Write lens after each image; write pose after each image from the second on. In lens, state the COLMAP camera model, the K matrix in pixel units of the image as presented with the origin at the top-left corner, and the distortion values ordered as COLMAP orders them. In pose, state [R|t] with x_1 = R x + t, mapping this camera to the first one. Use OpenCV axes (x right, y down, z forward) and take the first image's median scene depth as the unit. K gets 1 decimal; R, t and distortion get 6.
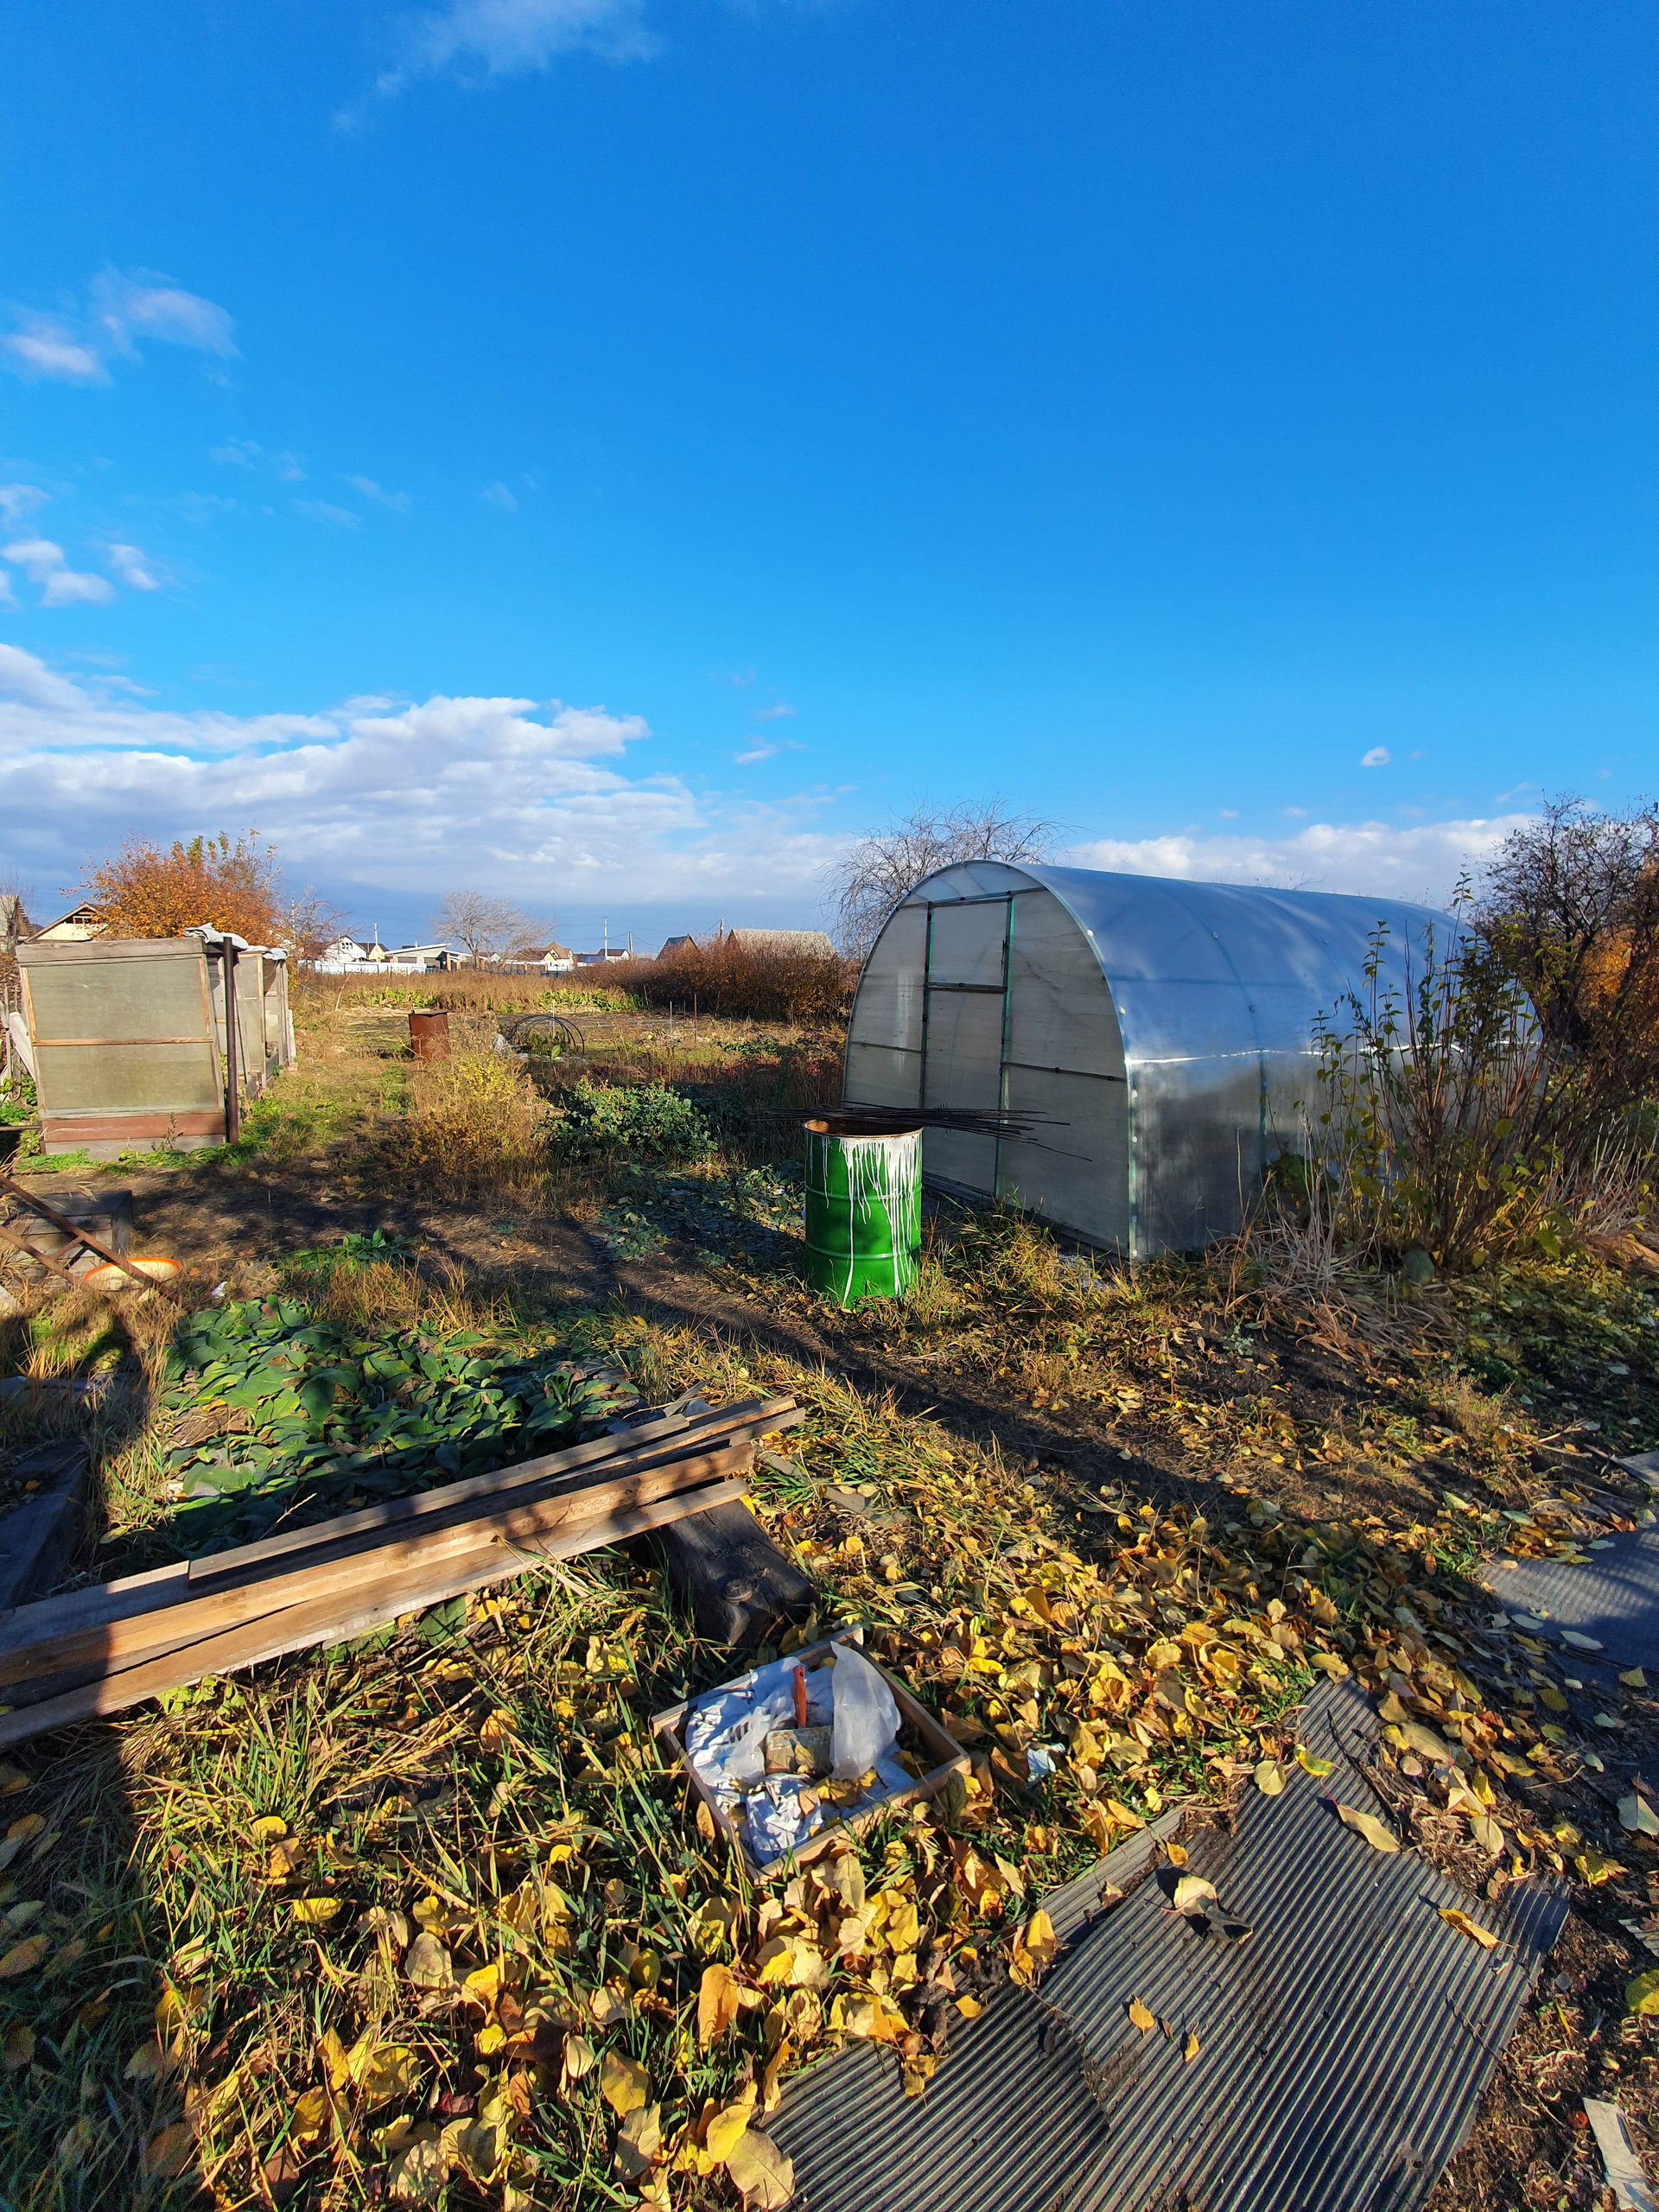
lens RADIAL K [[880.2, 0, 829.5], [0, 880.2, 1106.0], [0, 0, 1]] dist [0.001602, -0.012200]
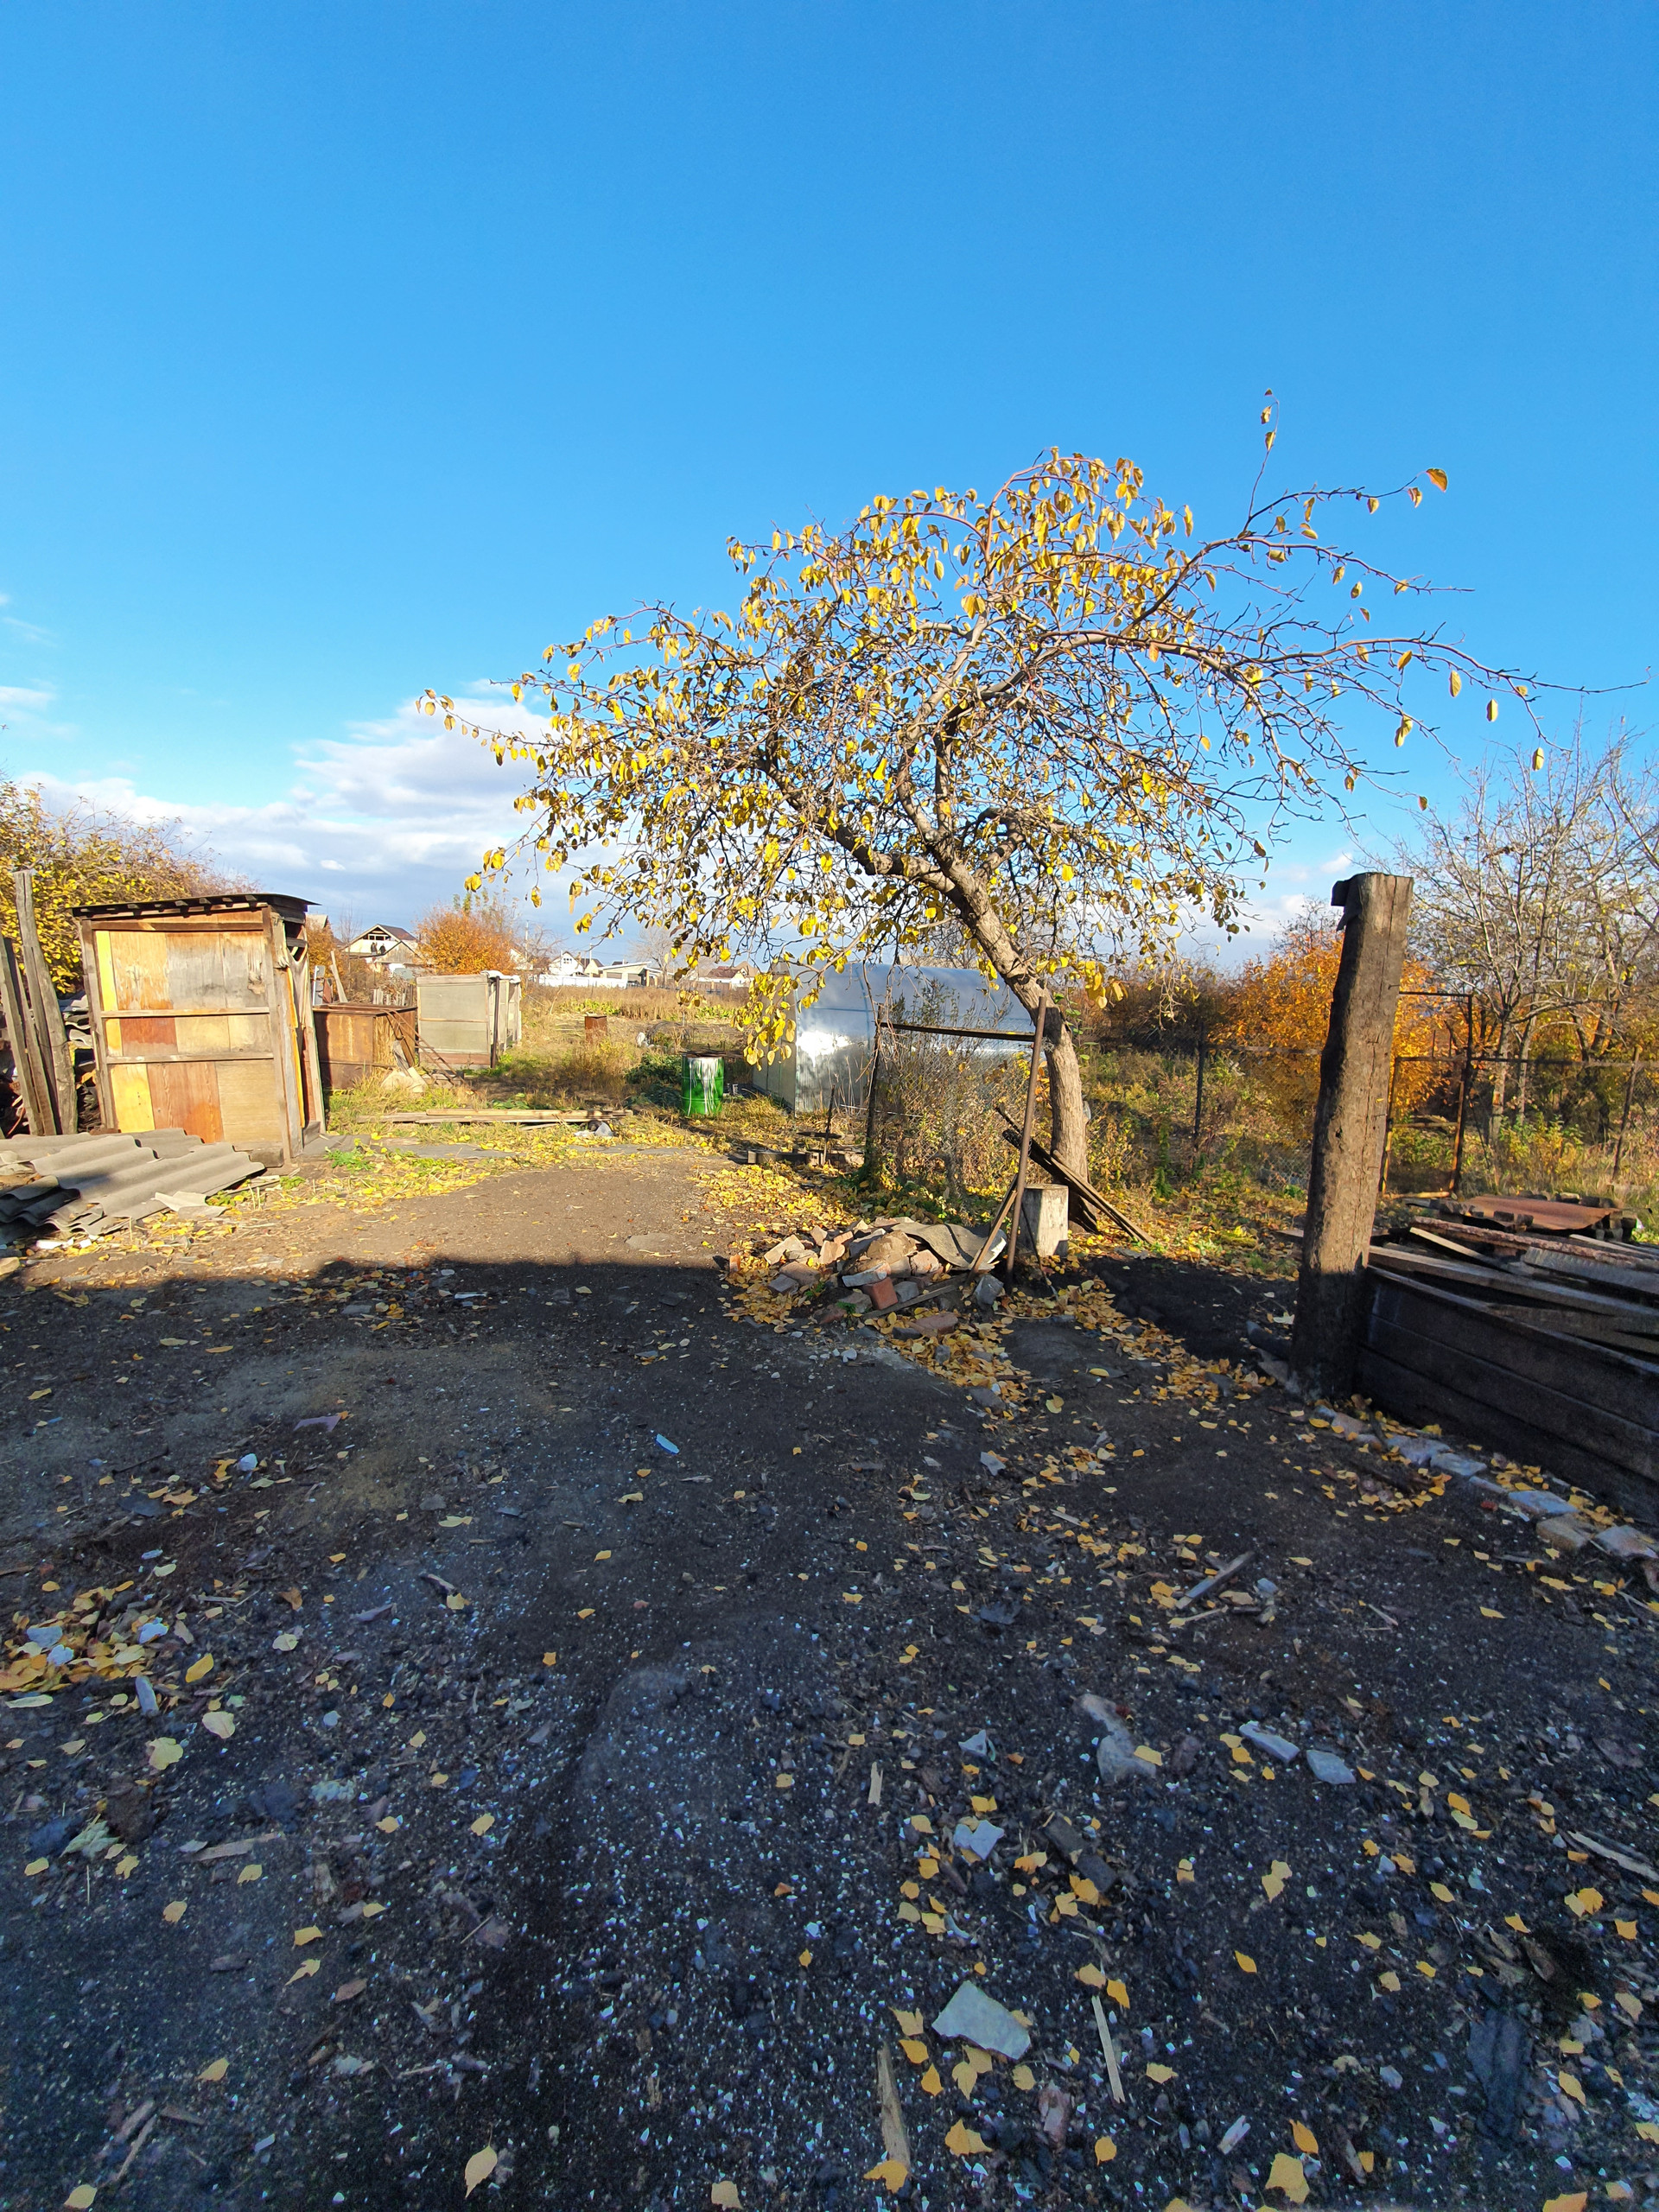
lens RADIAL K [[880.2, 0, 829.5], [0, 880.2, 1106.0], [0, 0, 1]] dist [0.001602, -0.012200]
pose [[0.977553, 0.053841, -0.203695, 0.060776], [-0.058680, 0.998118, -0.017785, 0.012820], [0.202354, 0.029339, 0.978873, -0.100861]]
